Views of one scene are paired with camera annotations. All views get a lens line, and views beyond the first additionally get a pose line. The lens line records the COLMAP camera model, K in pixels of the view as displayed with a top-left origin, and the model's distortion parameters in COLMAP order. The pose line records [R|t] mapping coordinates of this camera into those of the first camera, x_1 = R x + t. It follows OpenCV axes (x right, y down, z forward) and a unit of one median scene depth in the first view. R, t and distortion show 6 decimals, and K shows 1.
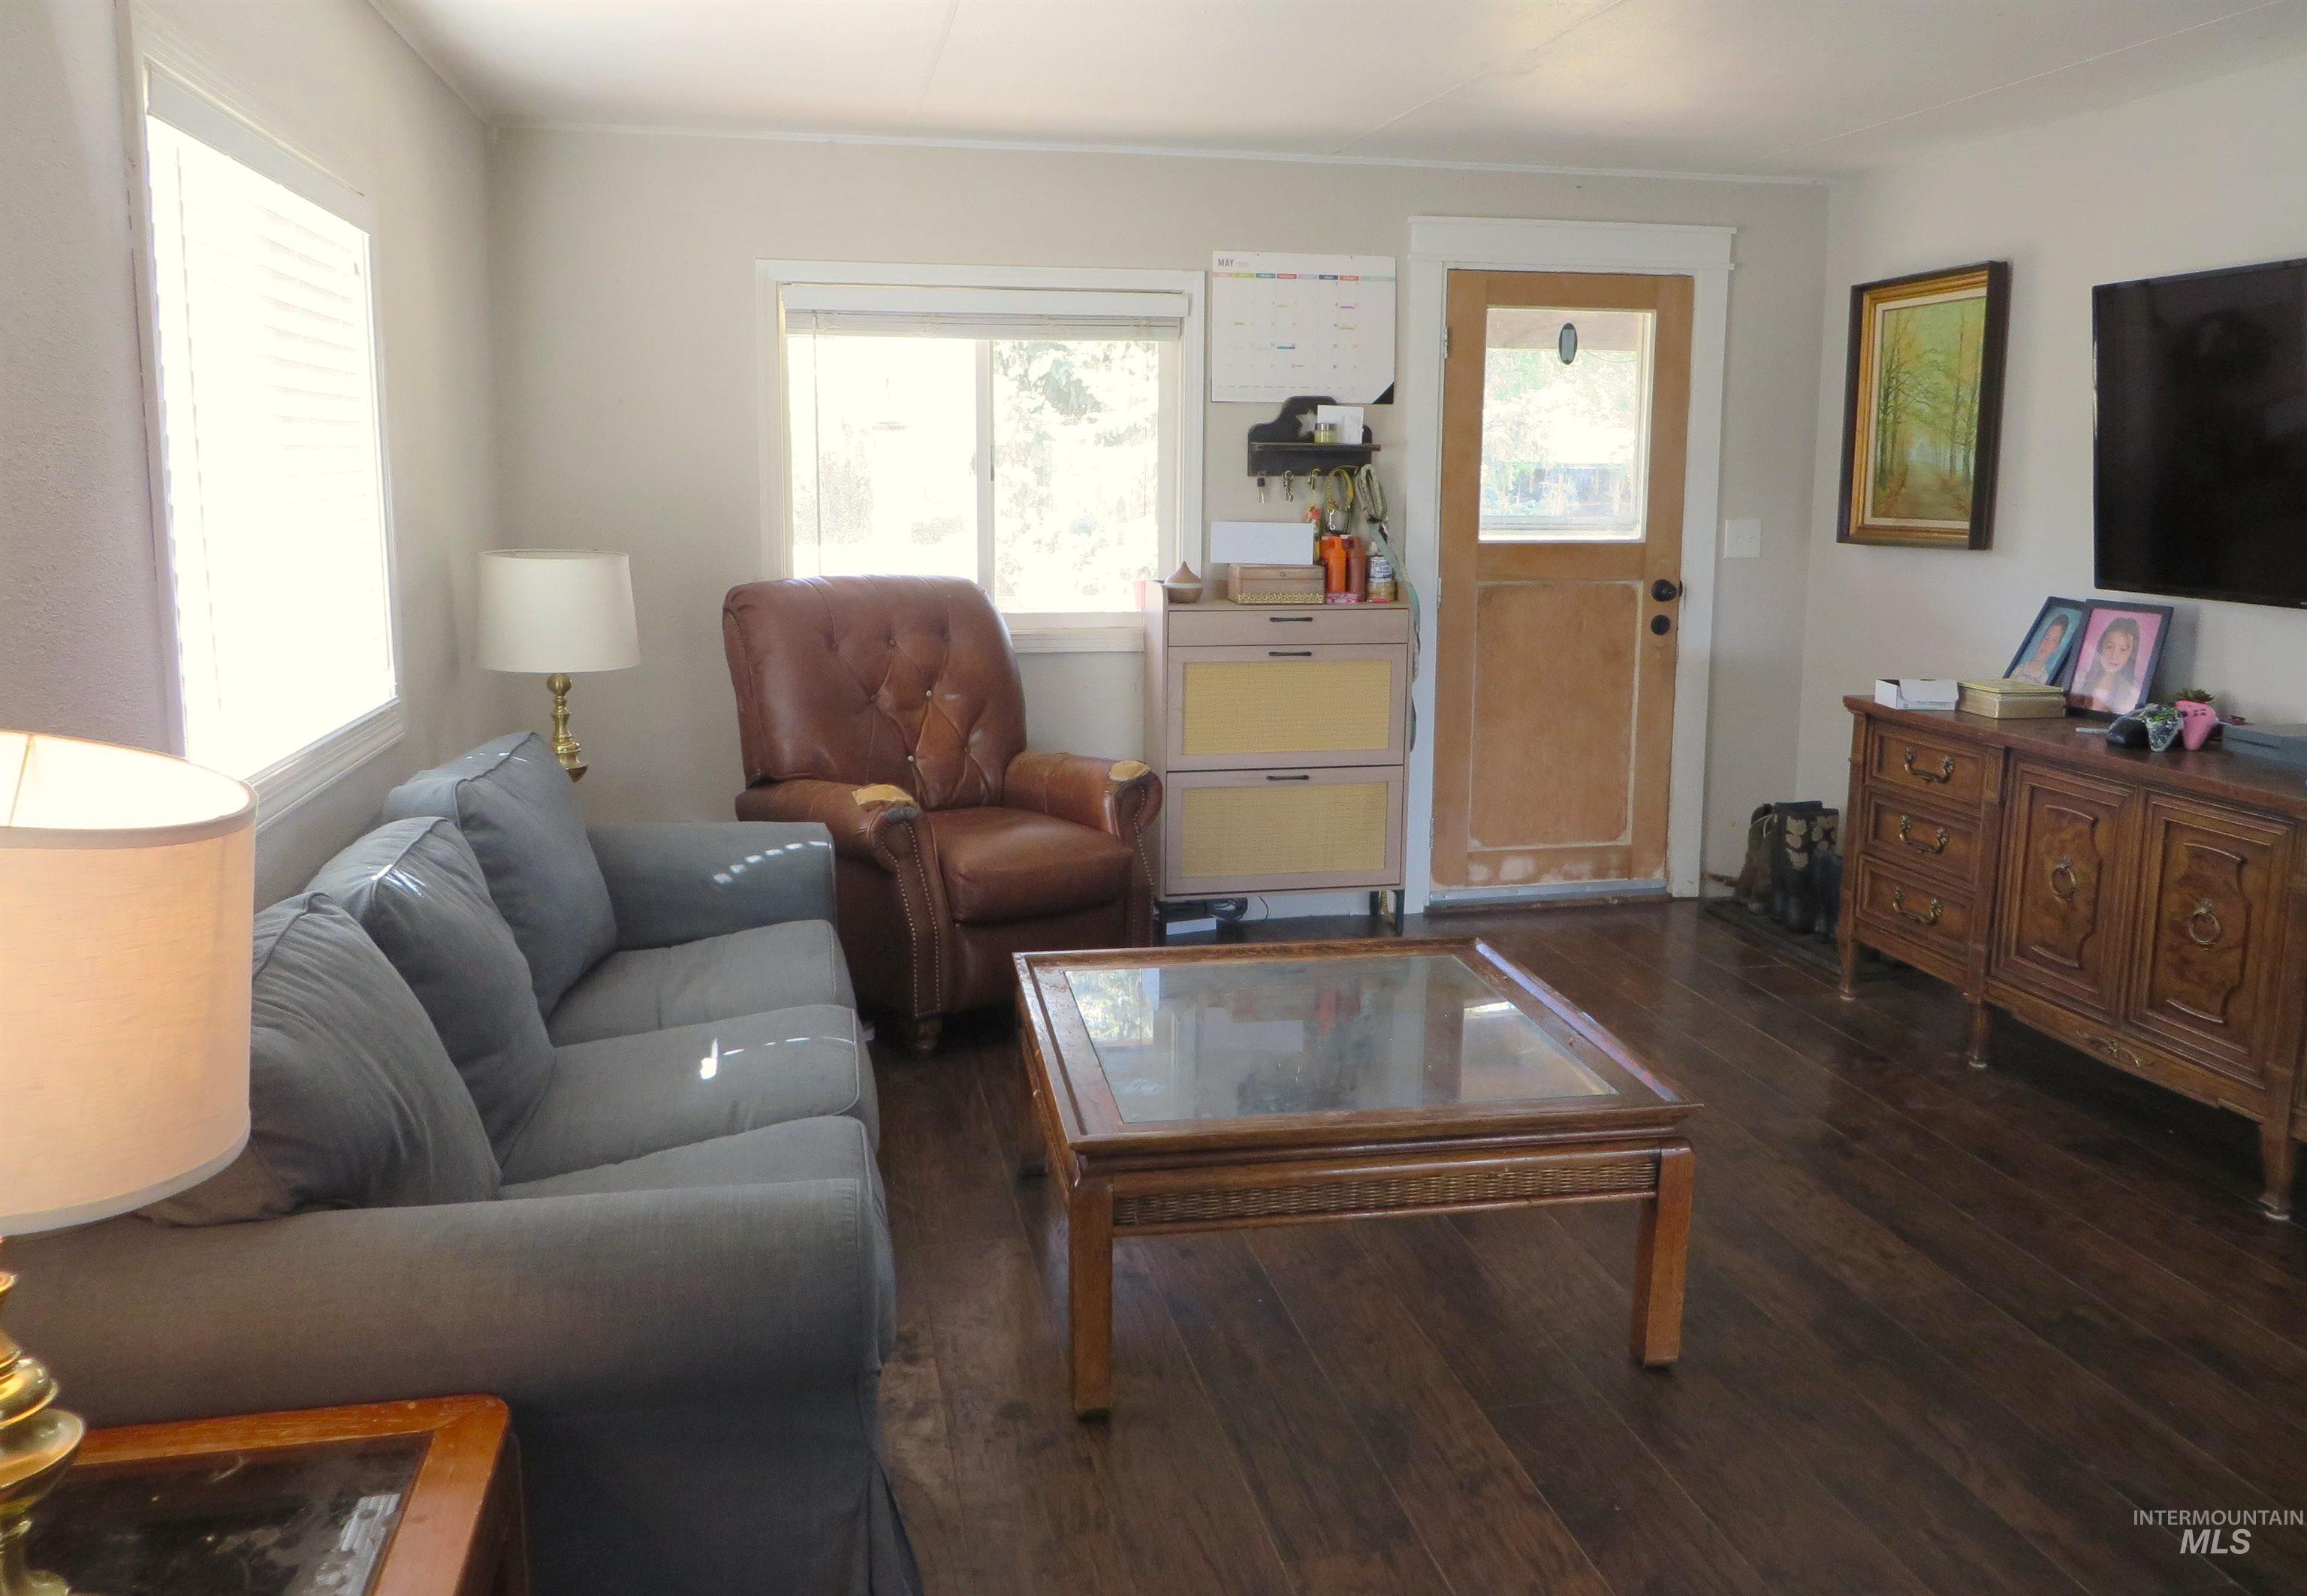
lens RADIAL K [[1740.1, 0, 1146.9], [0, 1740.1, 739.3], [0, 0, 1]] dist [-0.045152, 0.162774]
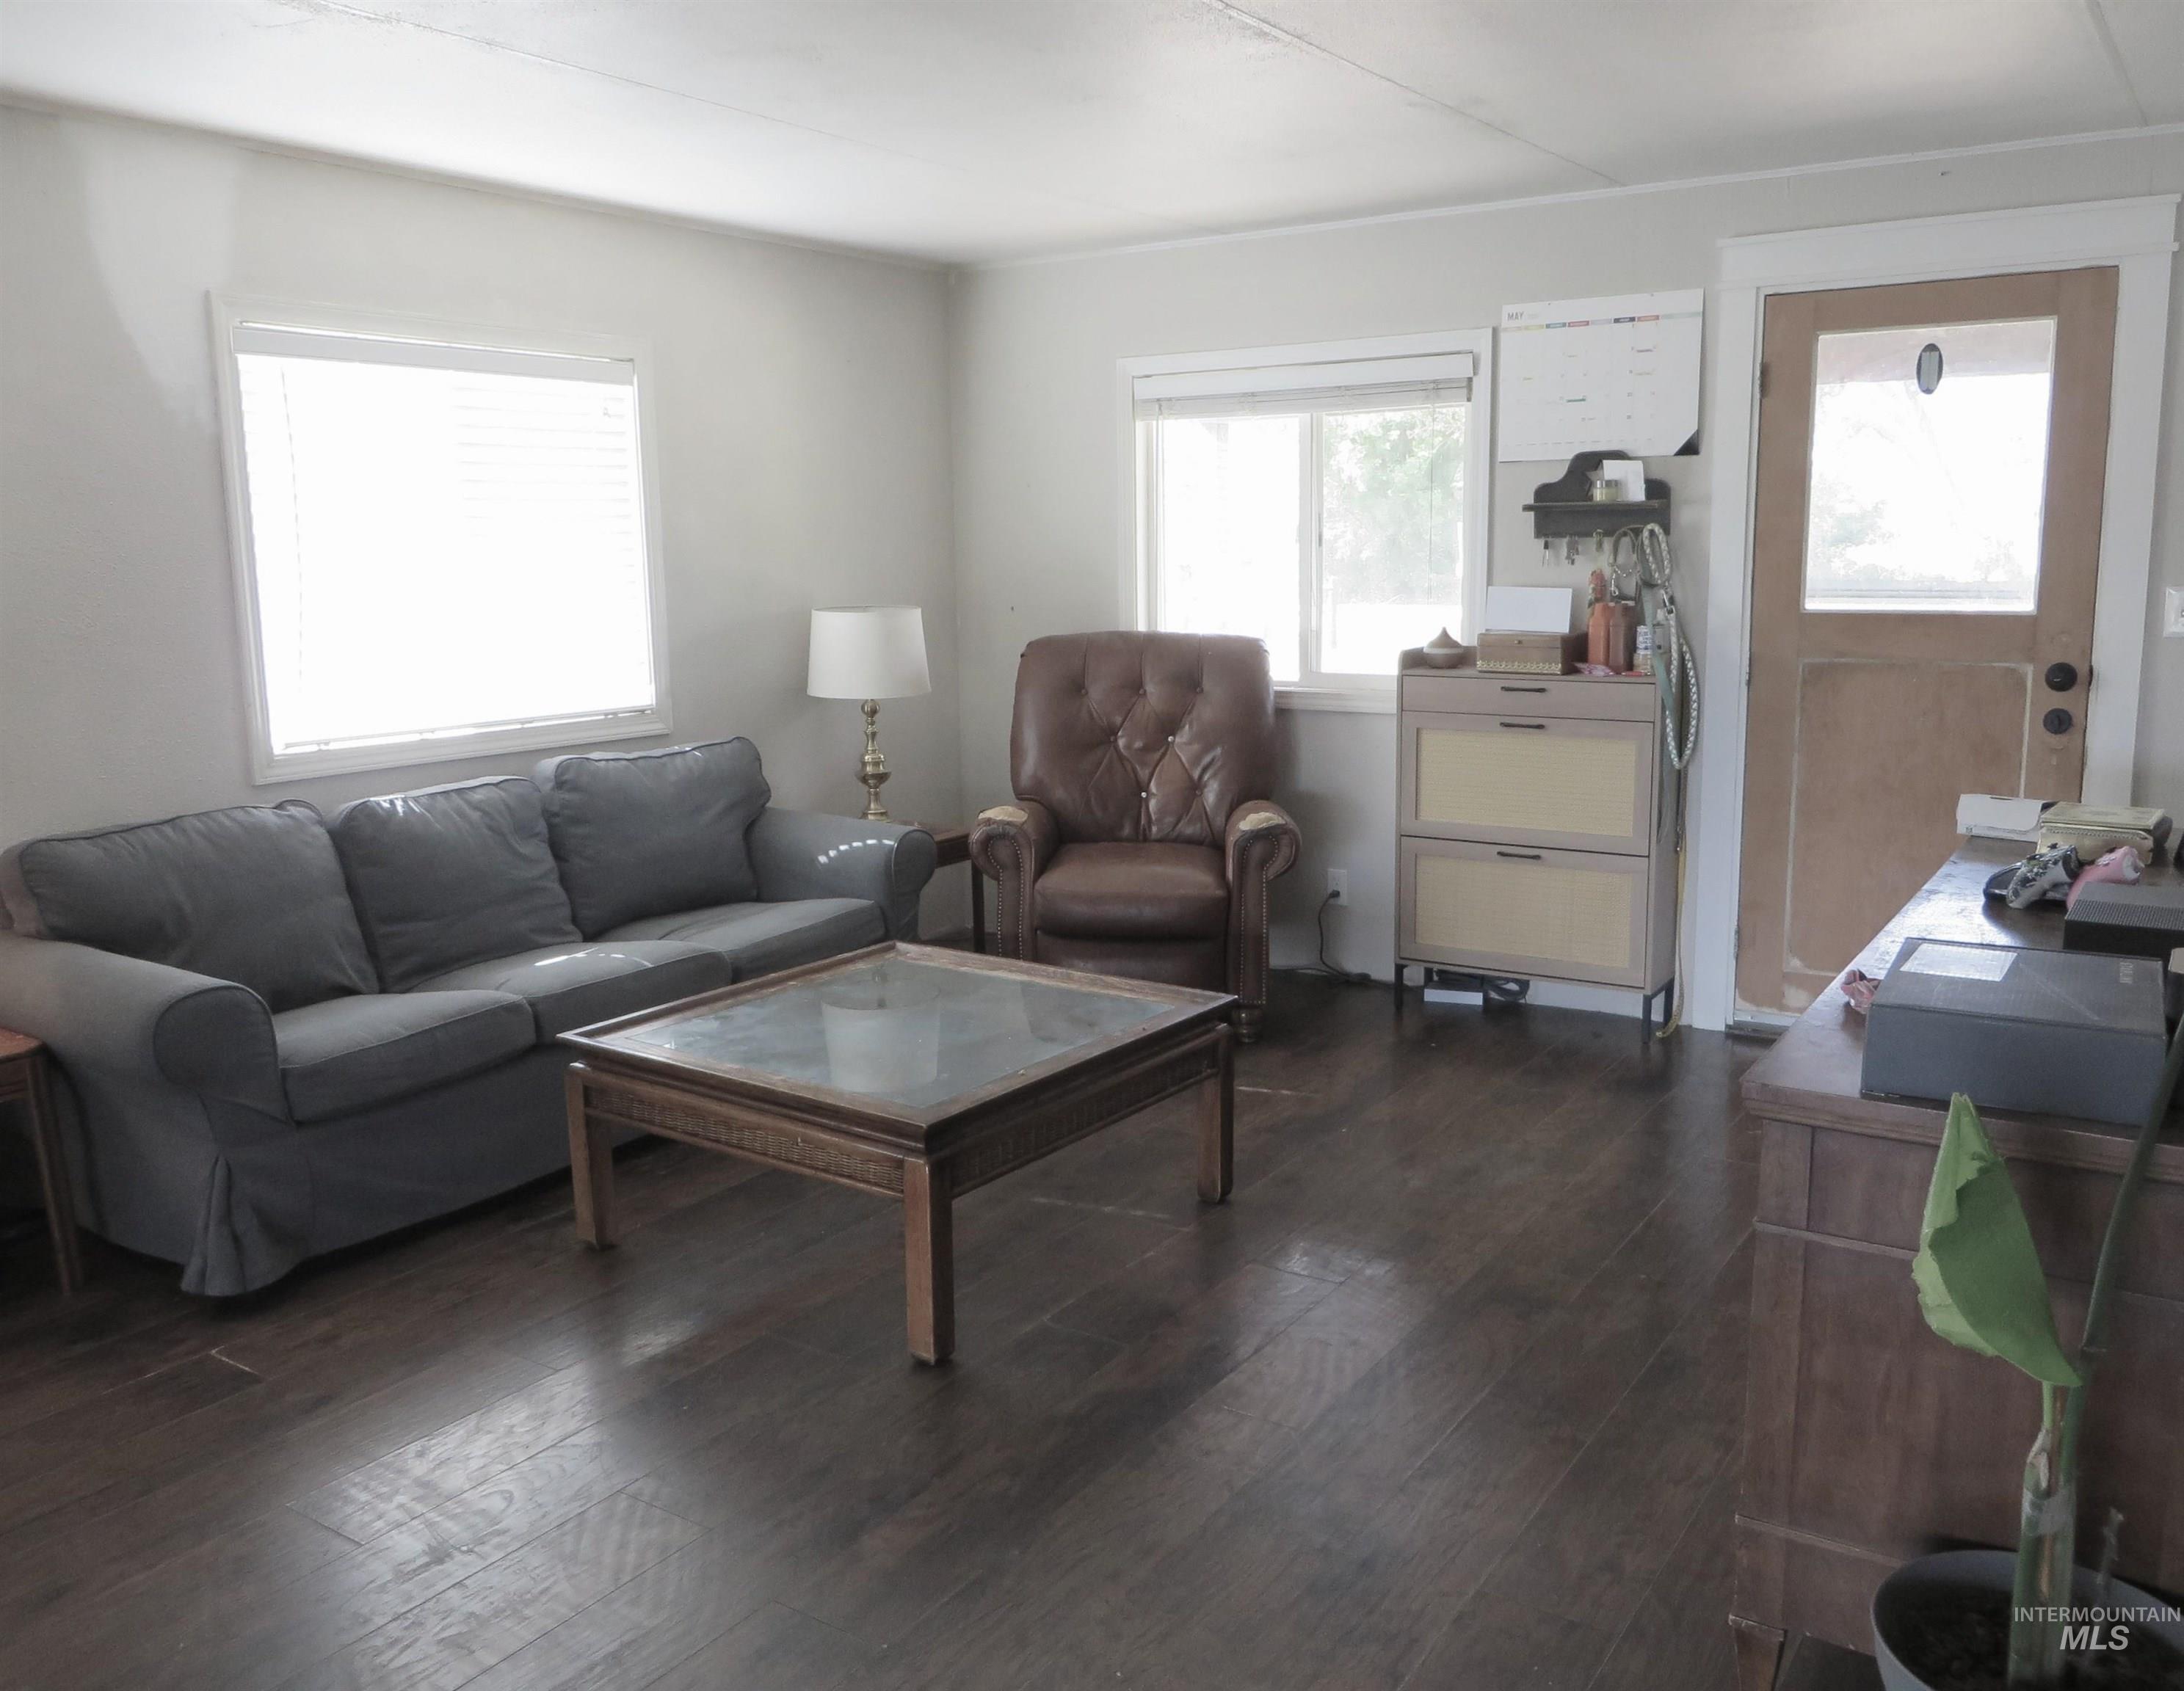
lens RADIAL K [[1744.0, 0, 1092.0], [0, 1744.0, 845.5], [0, 0, 1]] dist [-0.006293, 0.002042]
pose [[0.709886, 0.106567, -0.696208, 0.574478], [-0.091978, 0.994049, 0.058371, -0.017431], [0.698285, 0.022599, 0.715463, 0.149482]]
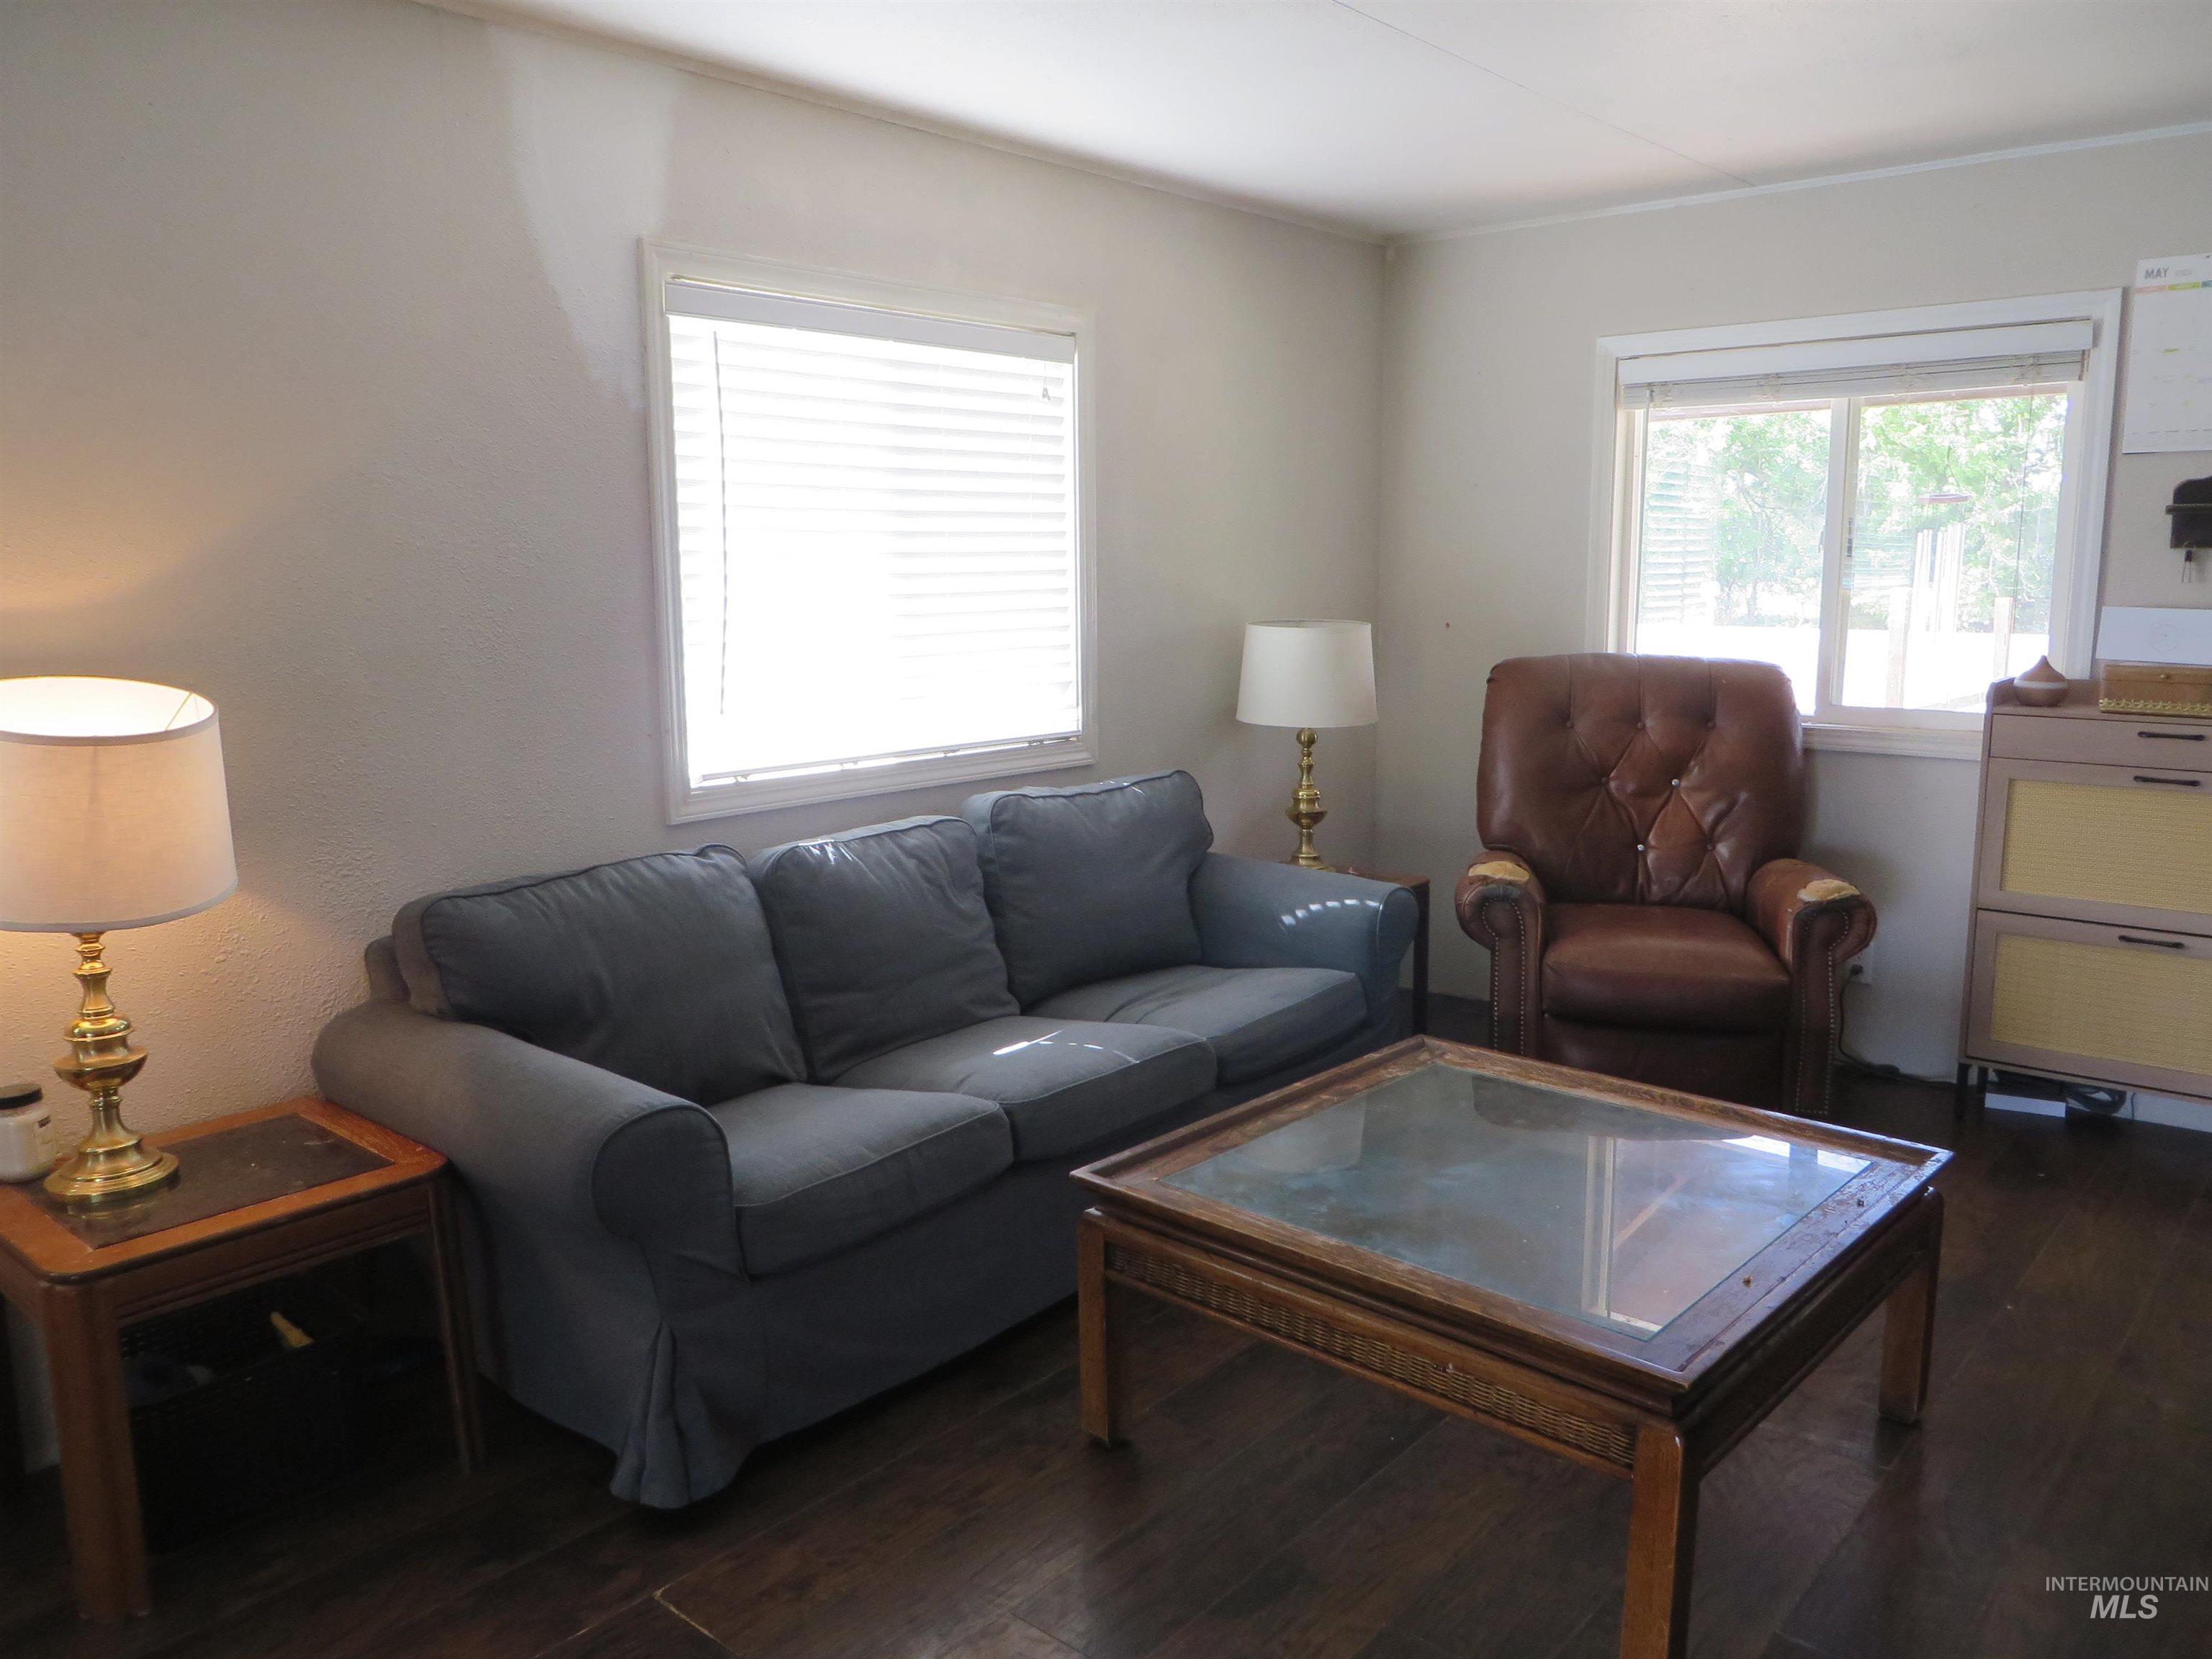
lens RADIAL K [[1658.5, 0, 1106.0], [0, 1658.5, 829.5], [0, 0, 1]] dist [-0.014605, 0.005101]
pose [[0.618908, 0.117840, -0.776574, 0.352044], [-0.112237, 0.991804, 0.061050, -0.019354], [0.777404, 0.049376, 0.627061, 0.180386]]
